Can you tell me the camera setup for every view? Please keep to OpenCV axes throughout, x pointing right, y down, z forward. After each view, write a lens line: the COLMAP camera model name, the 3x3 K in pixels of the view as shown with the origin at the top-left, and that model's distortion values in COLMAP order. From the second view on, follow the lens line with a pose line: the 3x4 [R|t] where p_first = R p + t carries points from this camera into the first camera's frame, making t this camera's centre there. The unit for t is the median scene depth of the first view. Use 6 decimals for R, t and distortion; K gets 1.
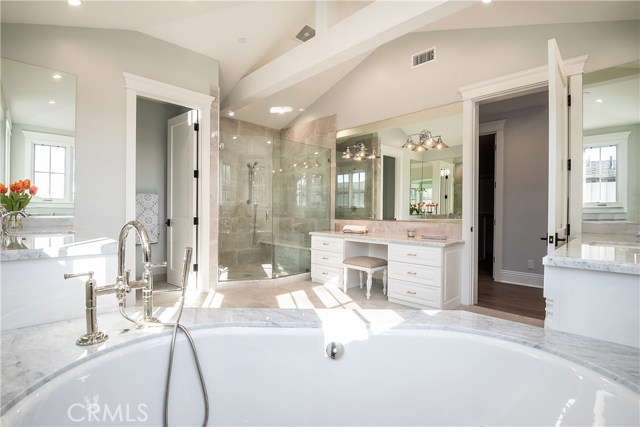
lens RADIAL K [[299.8, 0, 320.3], [0, 299.8, 210.9], [0, 0, 1]] dist [0.004969, -0.000301]
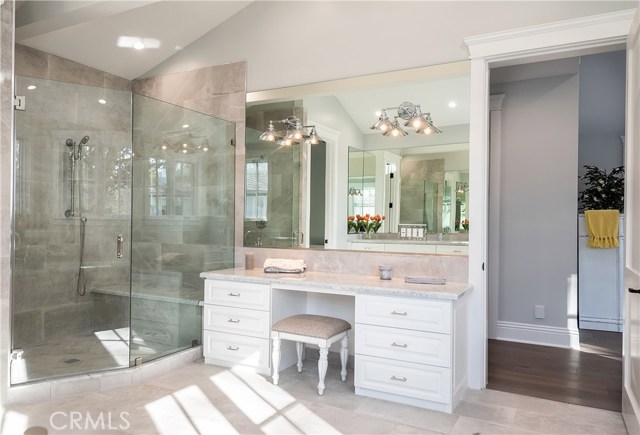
lens RADIAL K [[470.5, 0, 319.5], [0, 470.5, 219.3], [0, 0, 1]] dist [0.026428, -0.015730]
pose [[0.956686, 0.004244, 0.291092, -0.075430], [-0.003171, 0.999986, -0.004157, -0.022146], [-0.291106, 0.003054, 0.956686, 0.112057]]
